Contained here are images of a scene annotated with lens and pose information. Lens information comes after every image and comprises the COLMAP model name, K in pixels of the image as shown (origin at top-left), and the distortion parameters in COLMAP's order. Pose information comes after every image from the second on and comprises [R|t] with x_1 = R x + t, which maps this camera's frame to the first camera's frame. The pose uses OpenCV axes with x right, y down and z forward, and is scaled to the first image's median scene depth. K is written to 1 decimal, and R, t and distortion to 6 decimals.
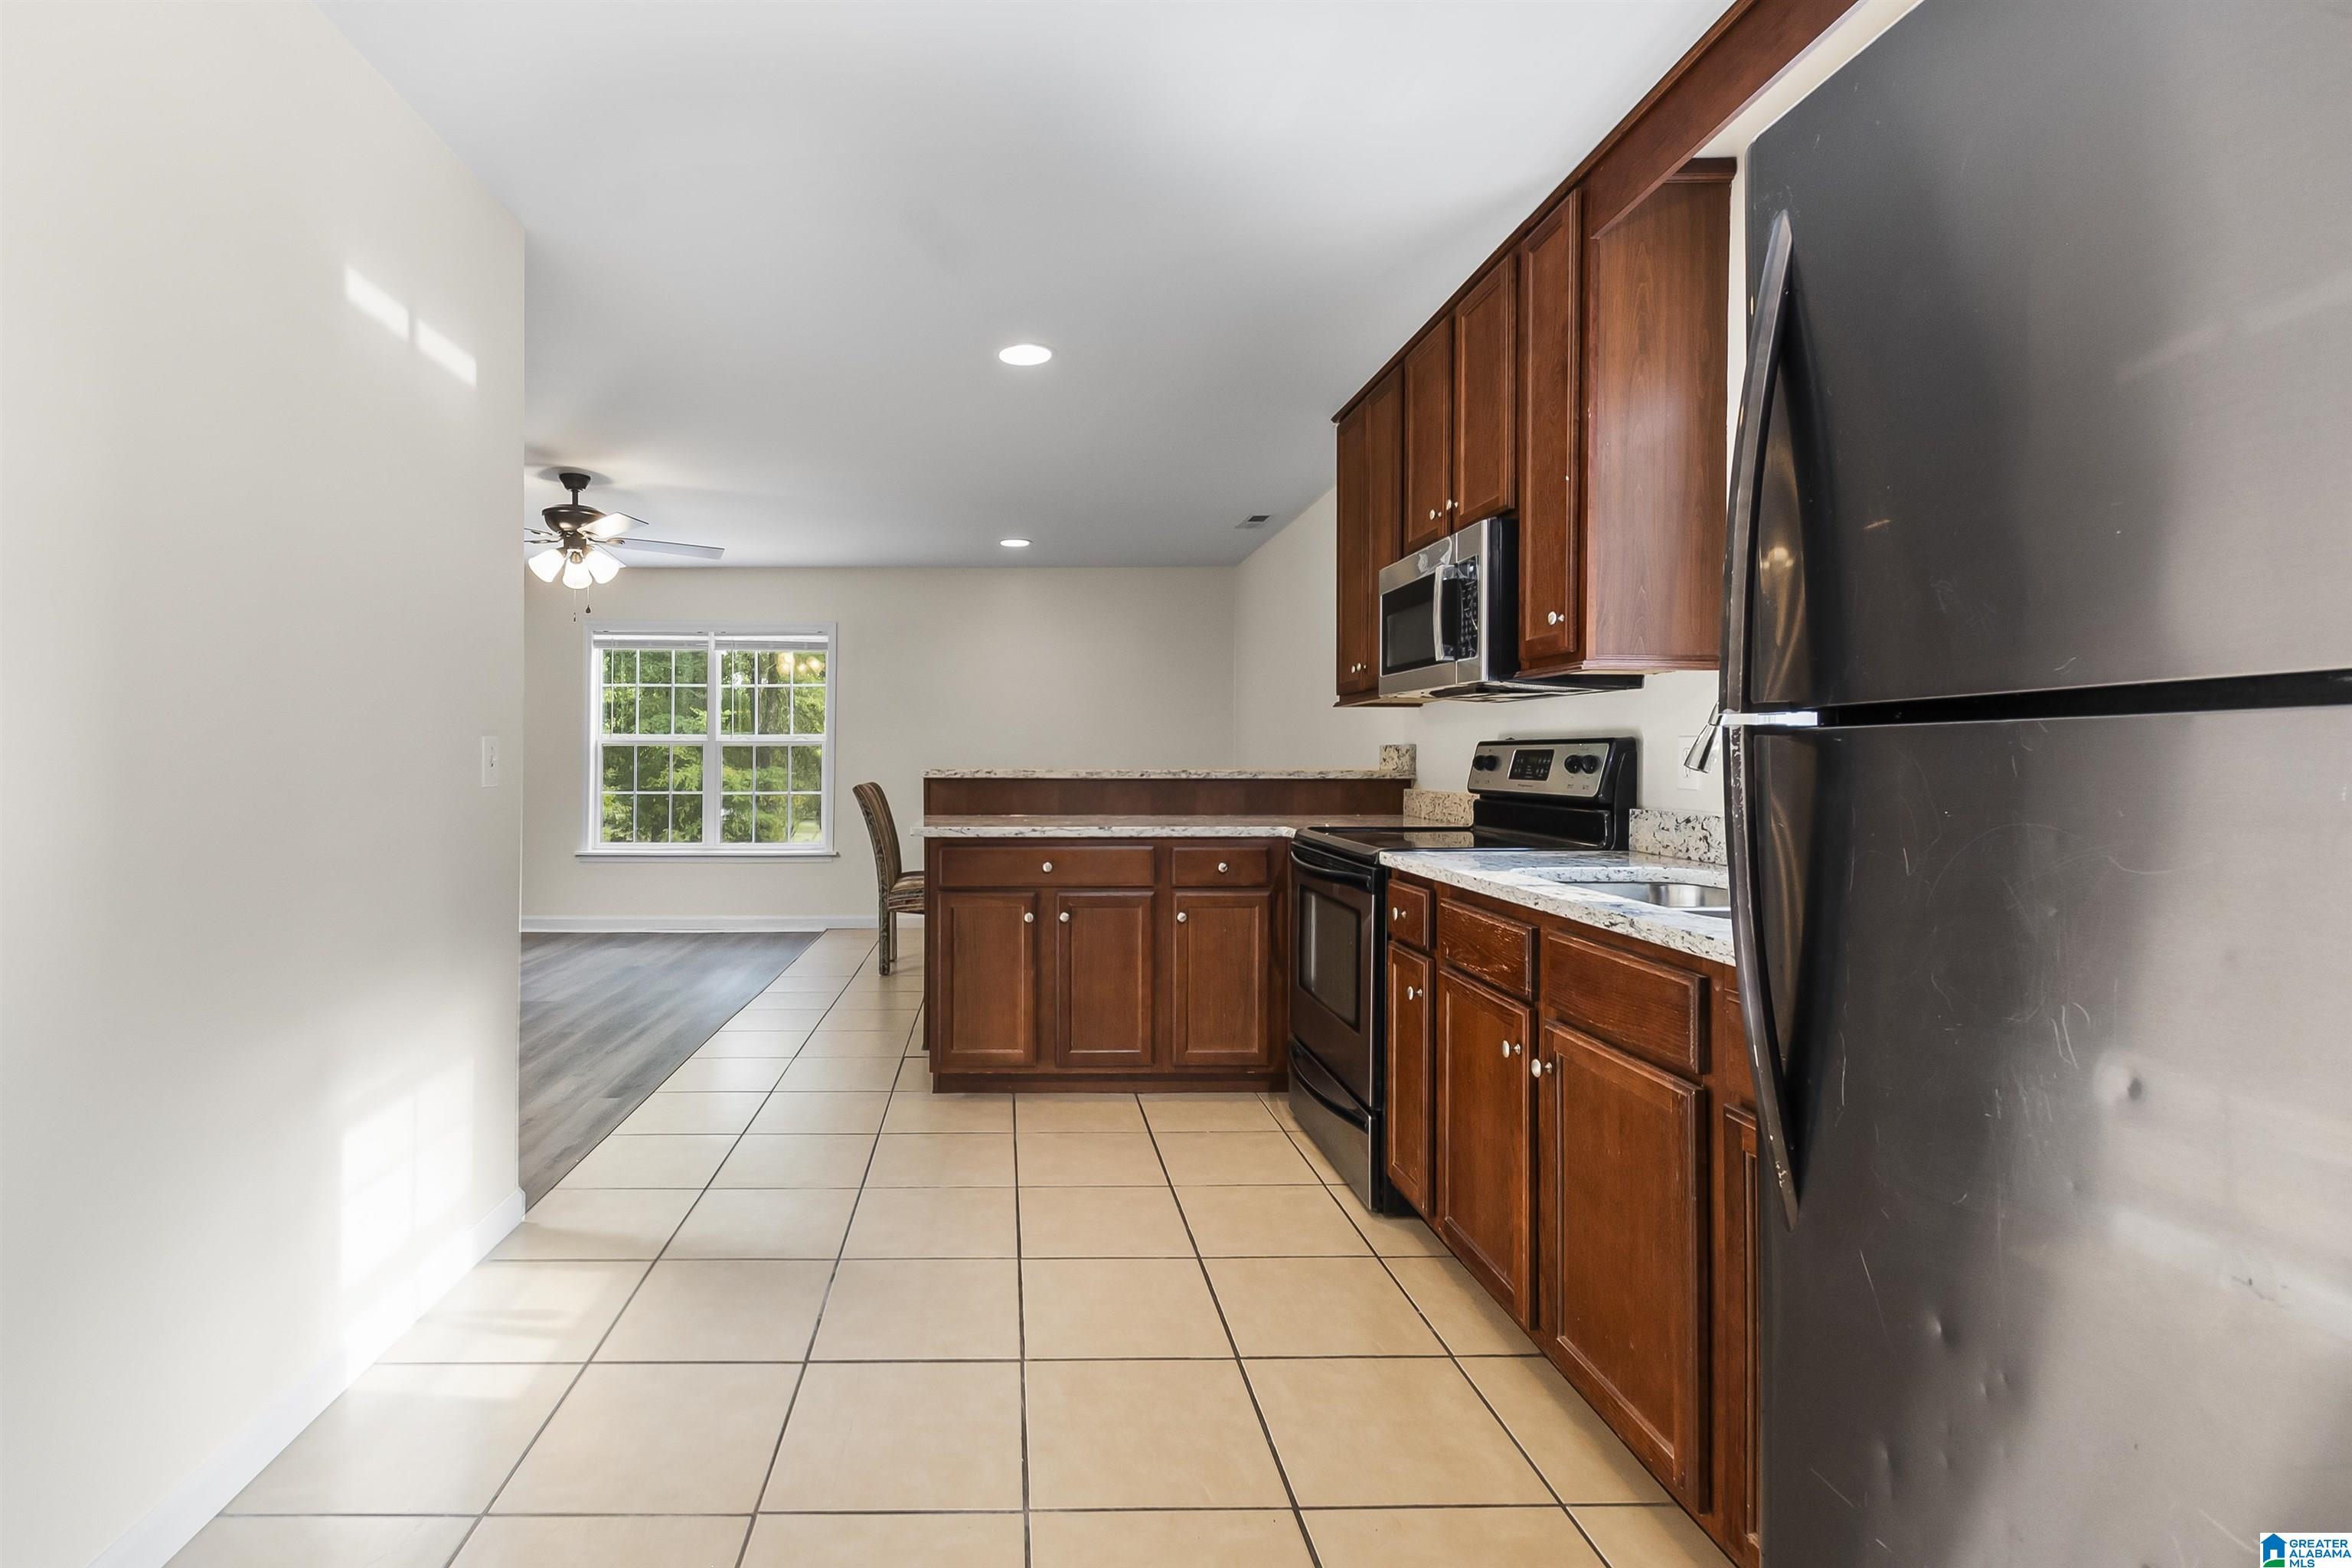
lens RADIAL K [[1083.5, 0, 1014.3], [0, 1083.5, 767.7], [0, 0, 1]] dist [-0.000349, -0.000095]
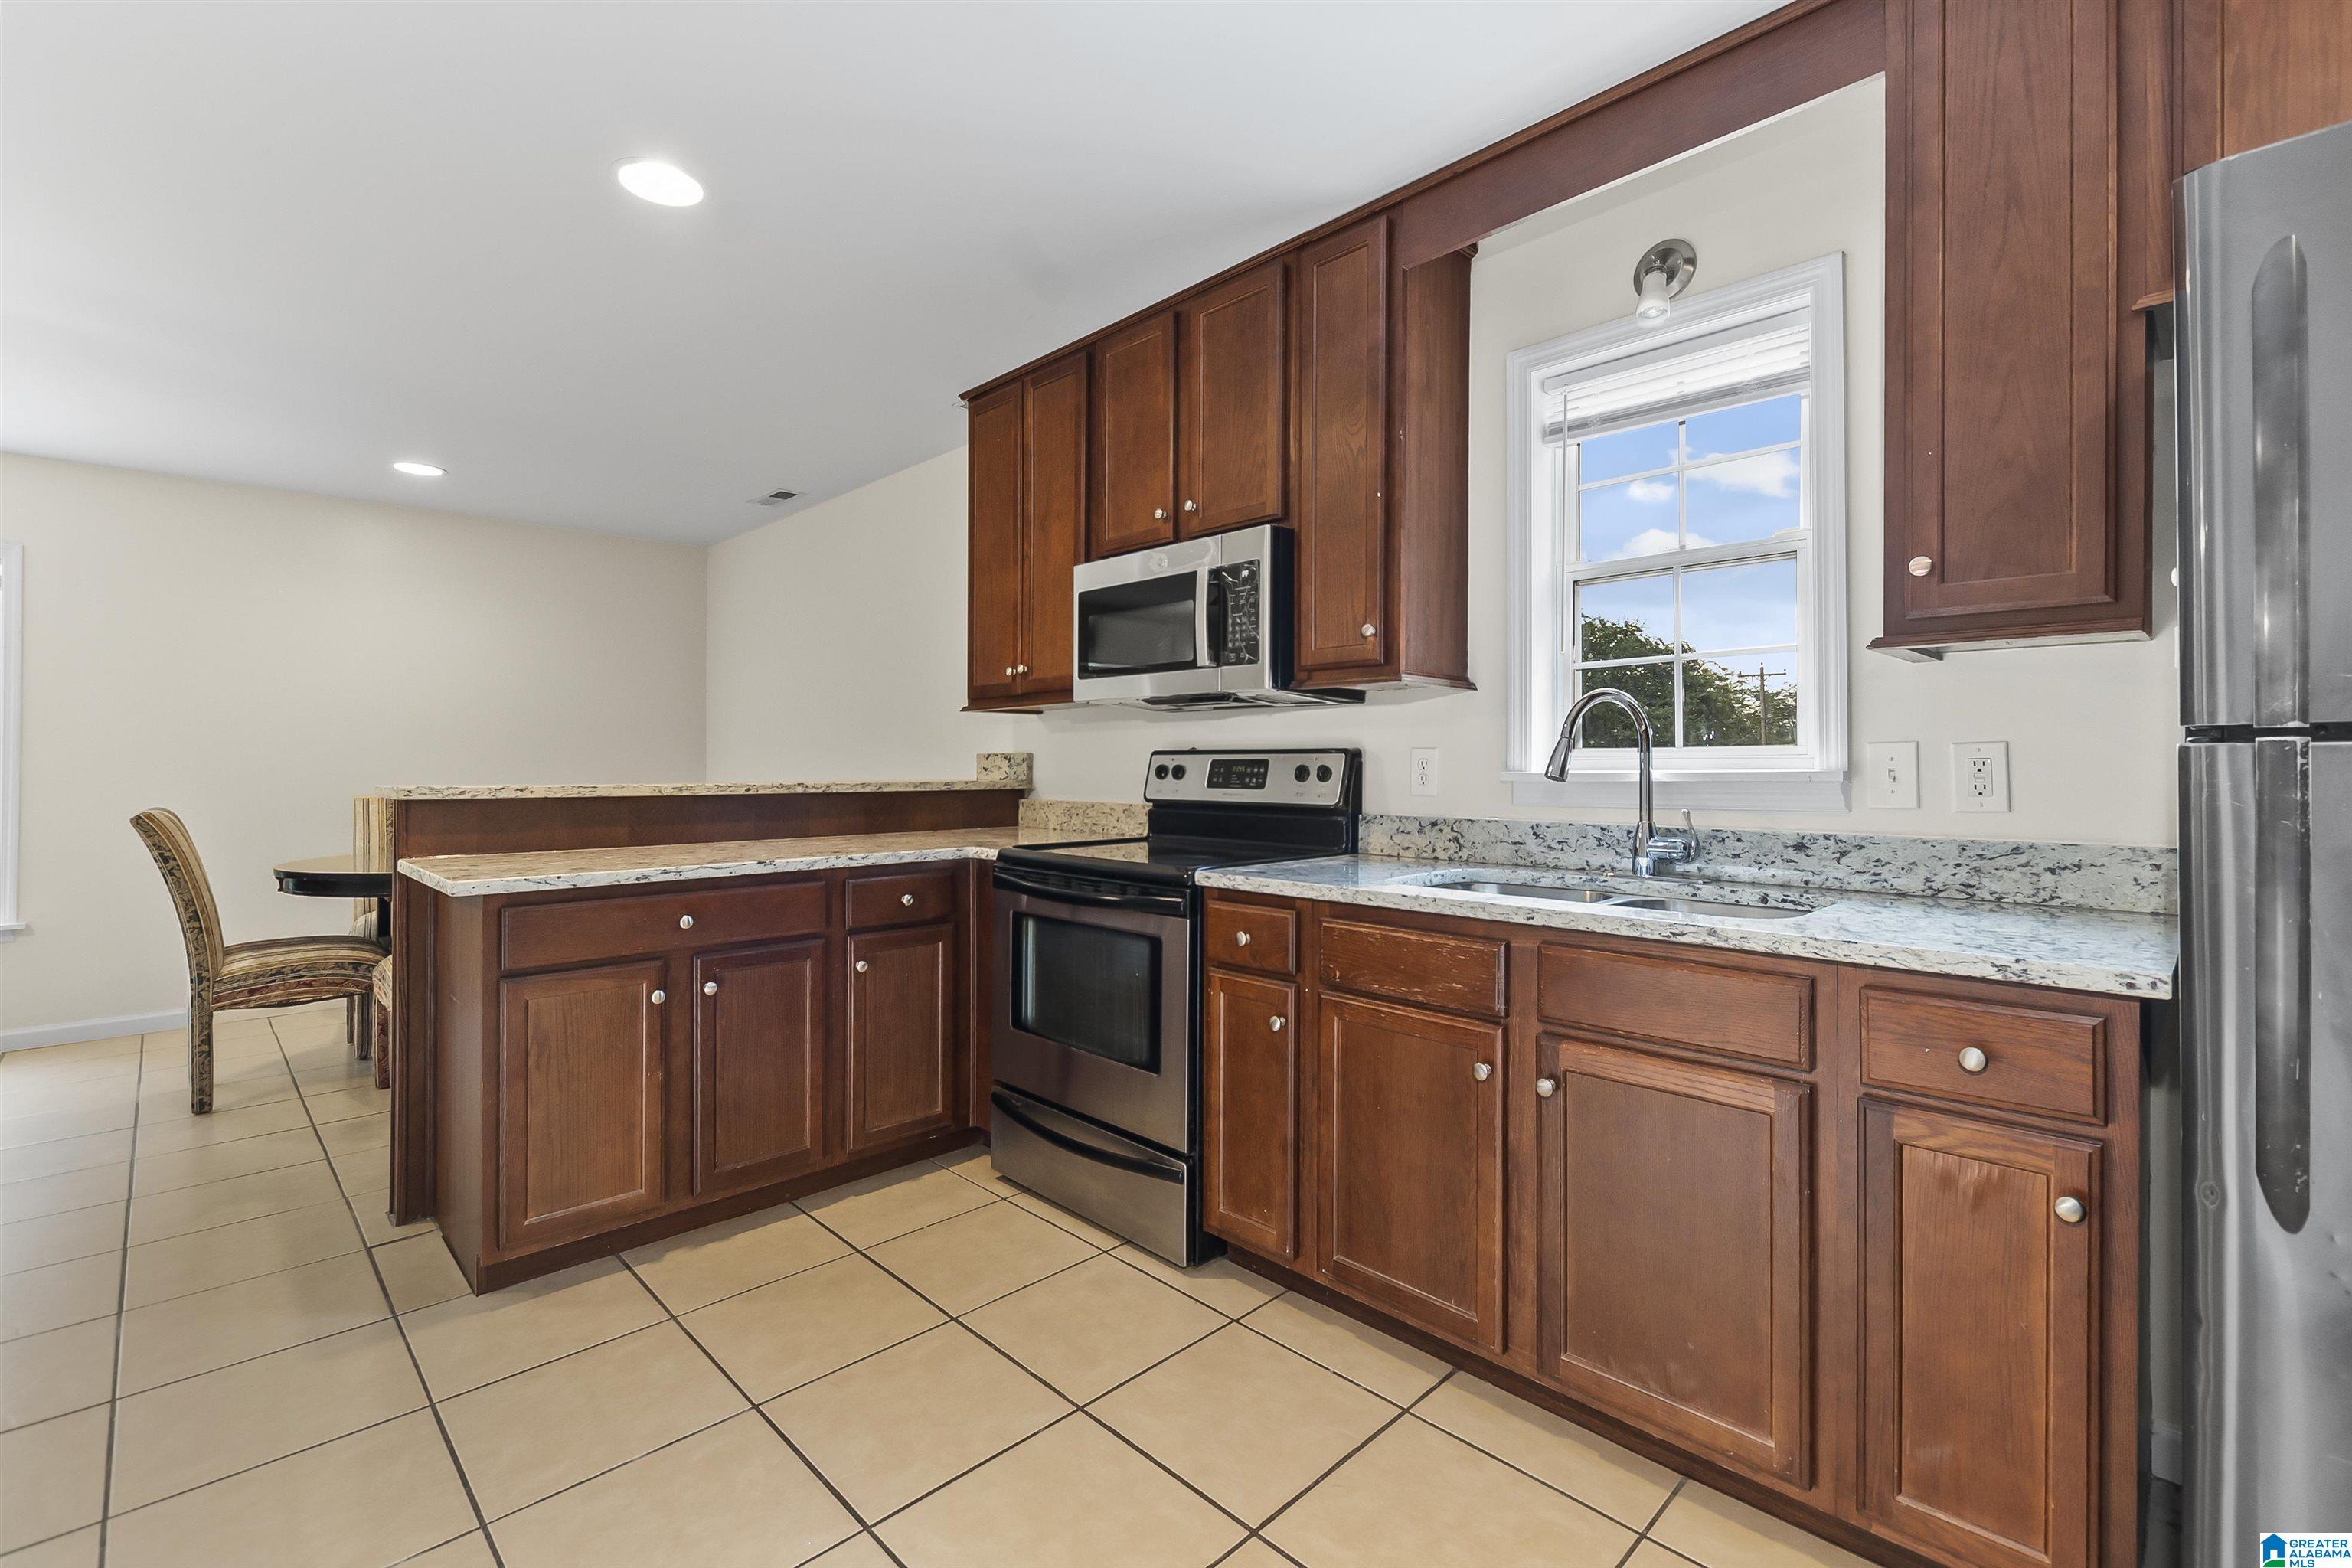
lens RADIAL K [[1023.3, 0, 1185.3], [0, 1023.3, 779.8], [0, 0, 1]] dist [0.001012, -0.000119]
pose [[0.719497, -0.010418, 0.694418, -0.205696], [0.007315, 0.999946, 0.007423, -0.004392], [-0.694457, -0.000261, 0.719534, 0.301370]]
